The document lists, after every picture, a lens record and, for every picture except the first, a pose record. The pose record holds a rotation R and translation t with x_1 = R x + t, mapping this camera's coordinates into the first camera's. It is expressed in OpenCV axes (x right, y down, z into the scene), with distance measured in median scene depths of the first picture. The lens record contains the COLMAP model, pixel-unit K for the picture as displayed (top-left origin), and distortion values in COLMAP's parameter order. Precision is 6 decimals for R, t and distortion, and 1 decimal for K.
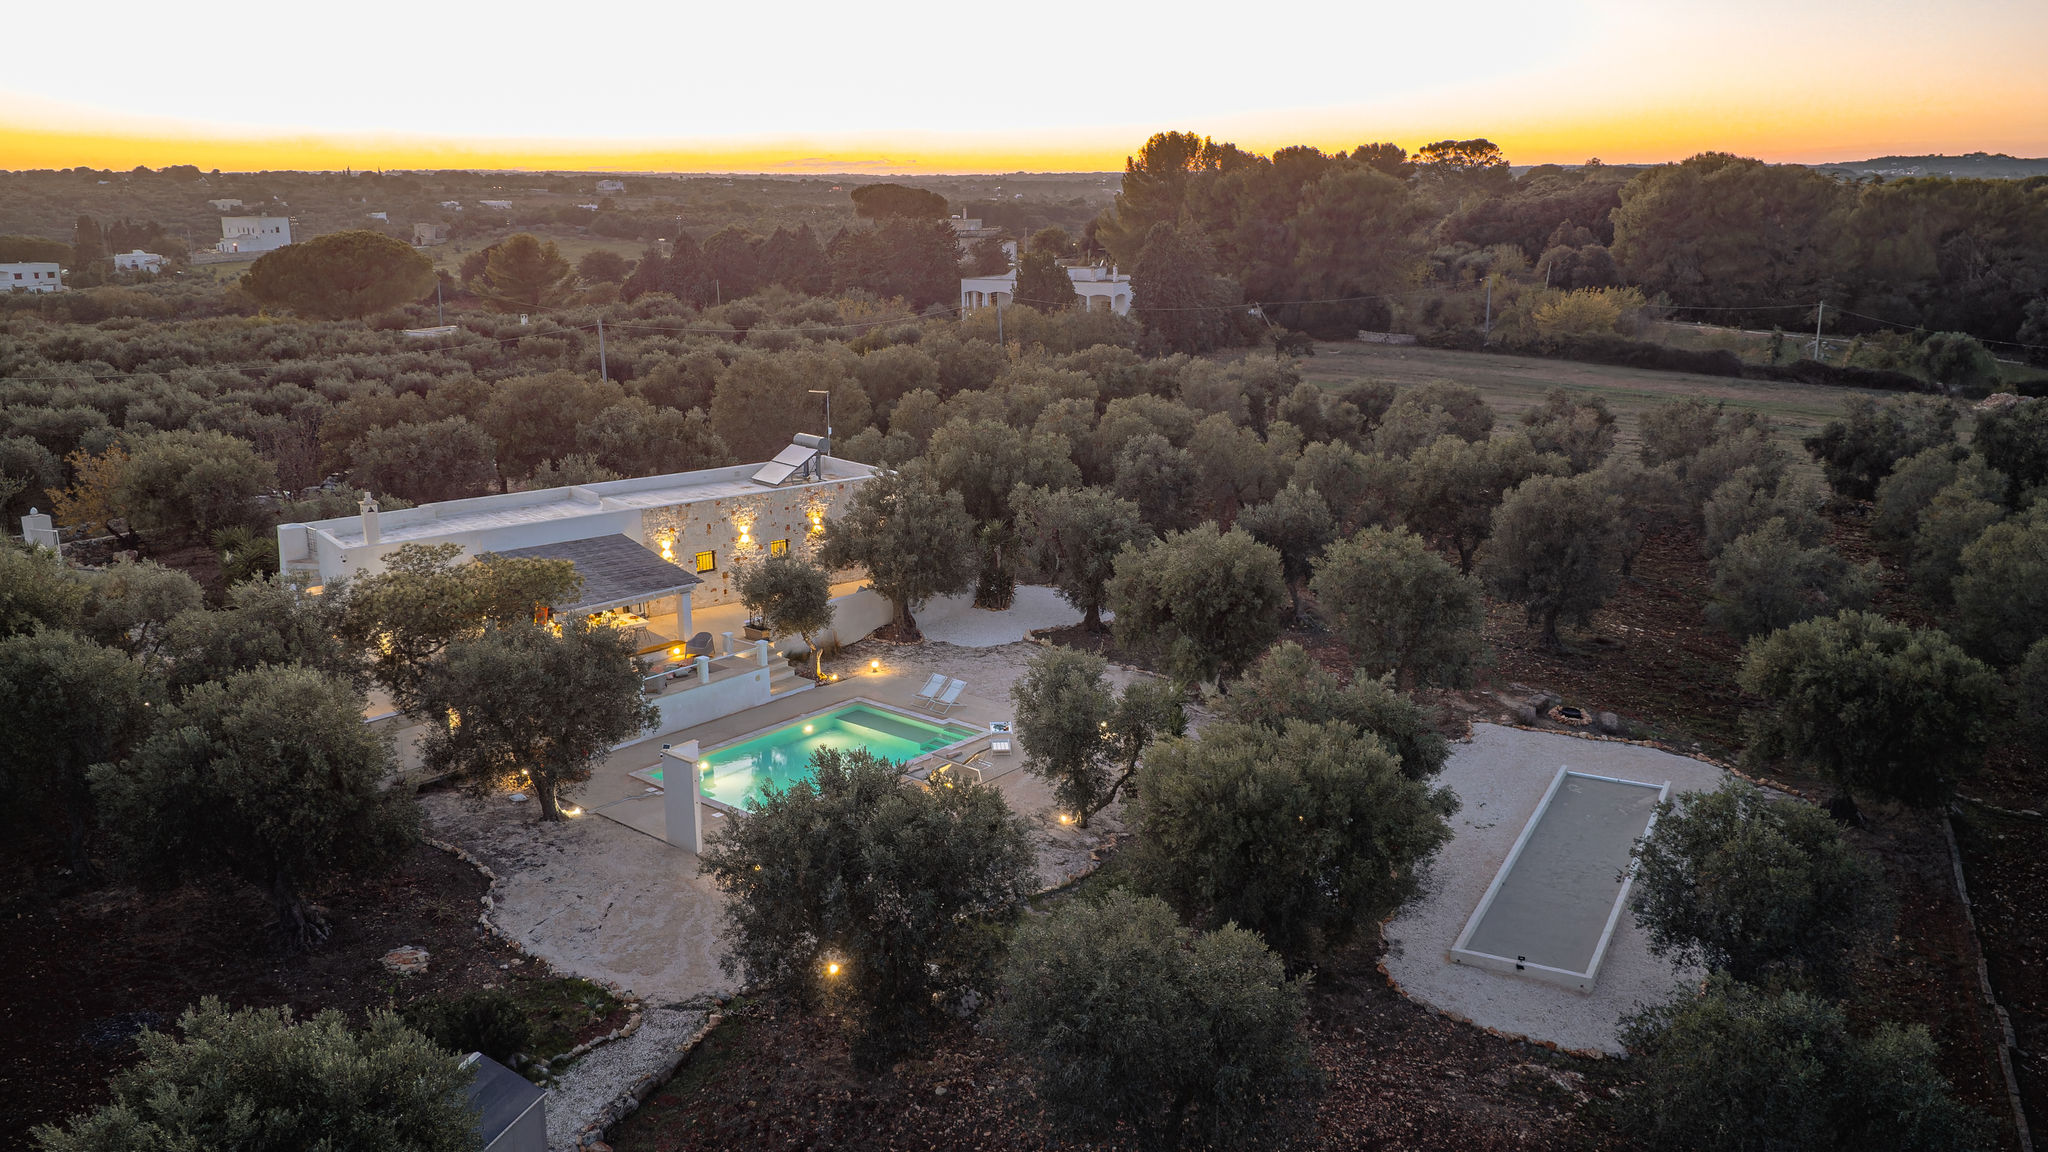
lens RADIAL K [[1632.1, 0, 1024.0], [0, 1632.1, 576.0], [0, 0, 1]] dist [0.036032, -0.058963]
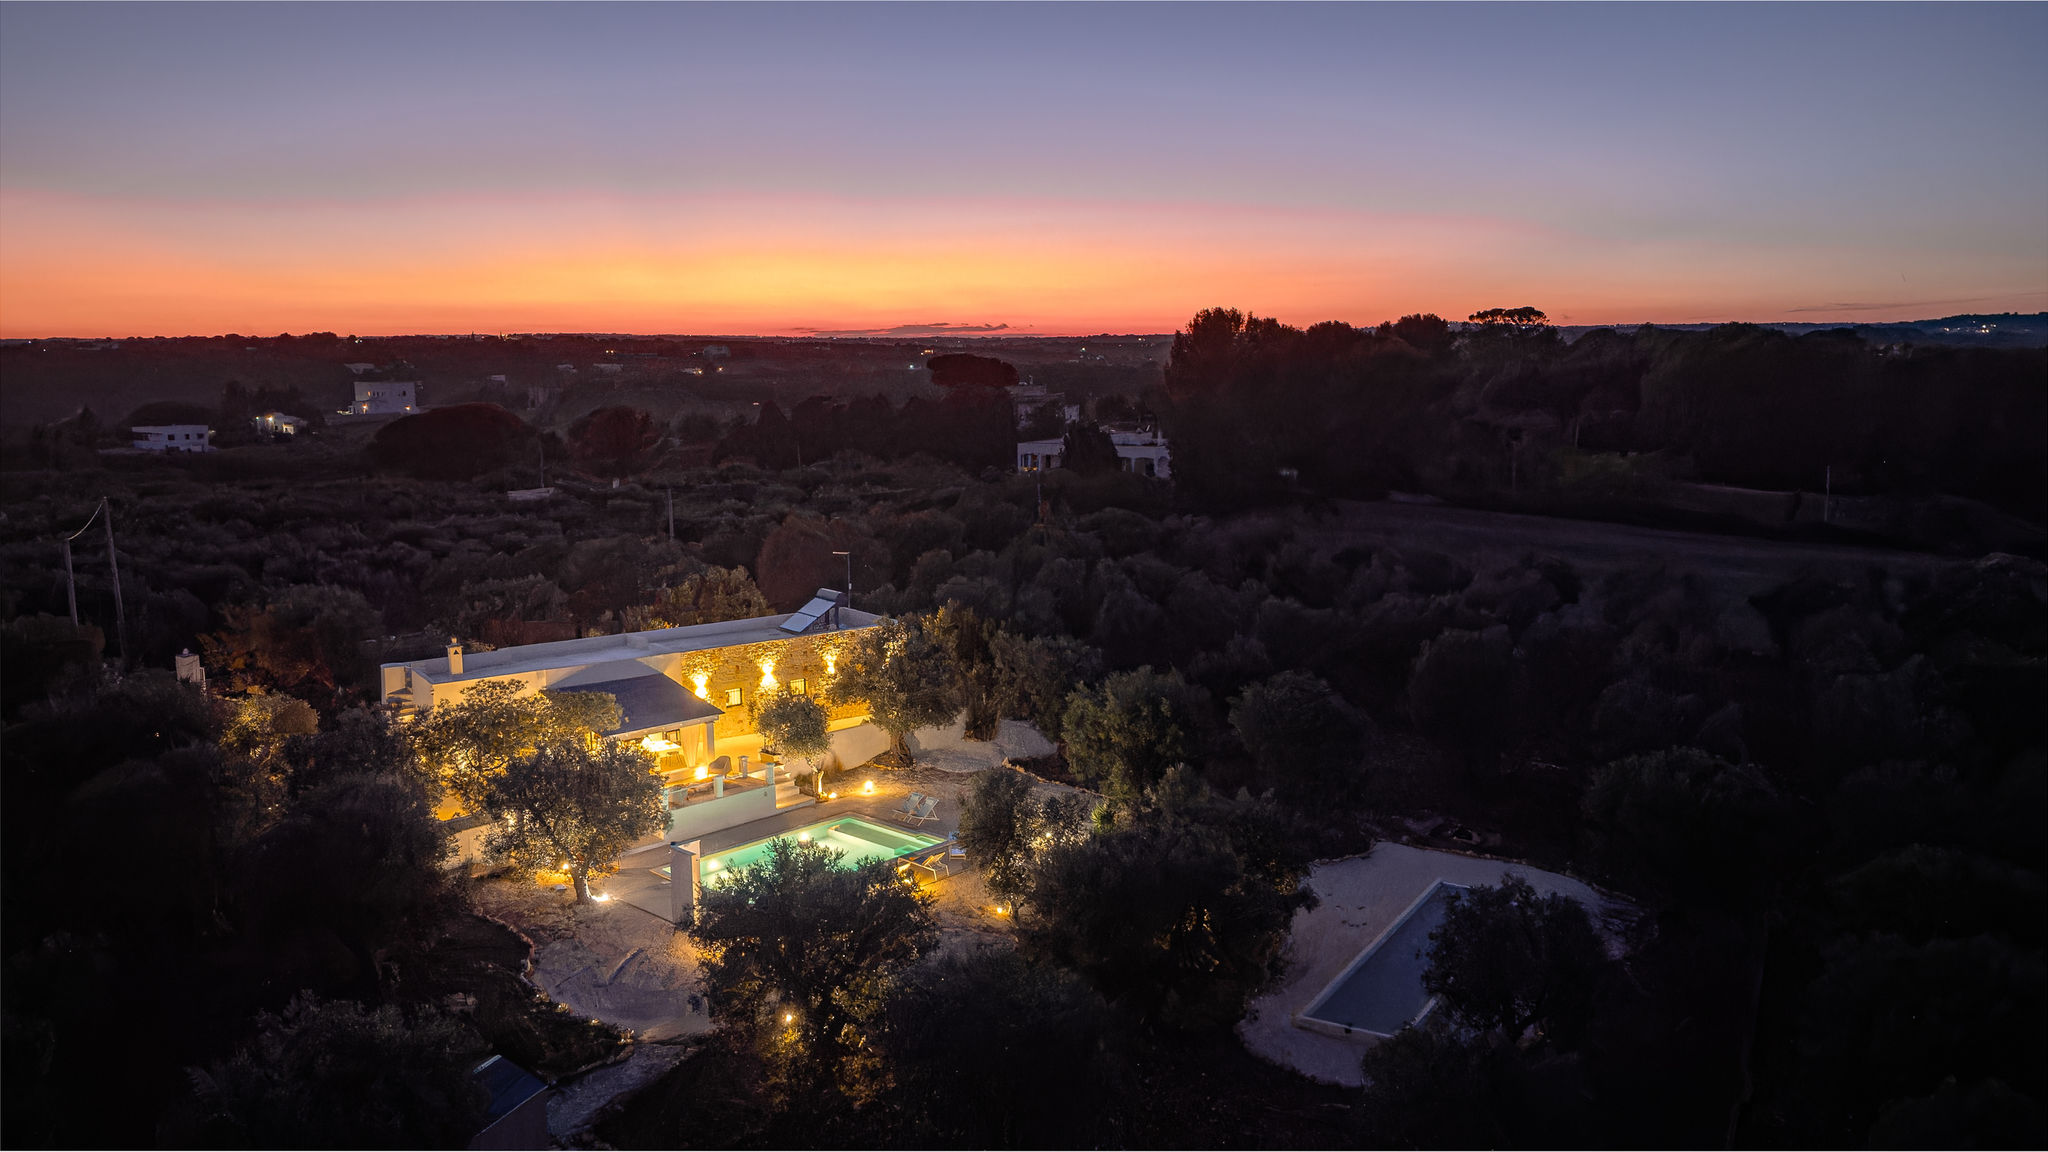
lens RADIAL K [[1593.2, 0, 1024.0], [0, 1593.2, 576.0], [0, 0, 1]] dist [0.085131, -0.200522]
pose [[0.998524, 0.004827, -0.054091, 0.054243], [-0.009701, 0.995875, -0.090210, 0.004271], [0.053433, 0.090602, 0.994453, -0.105648]]
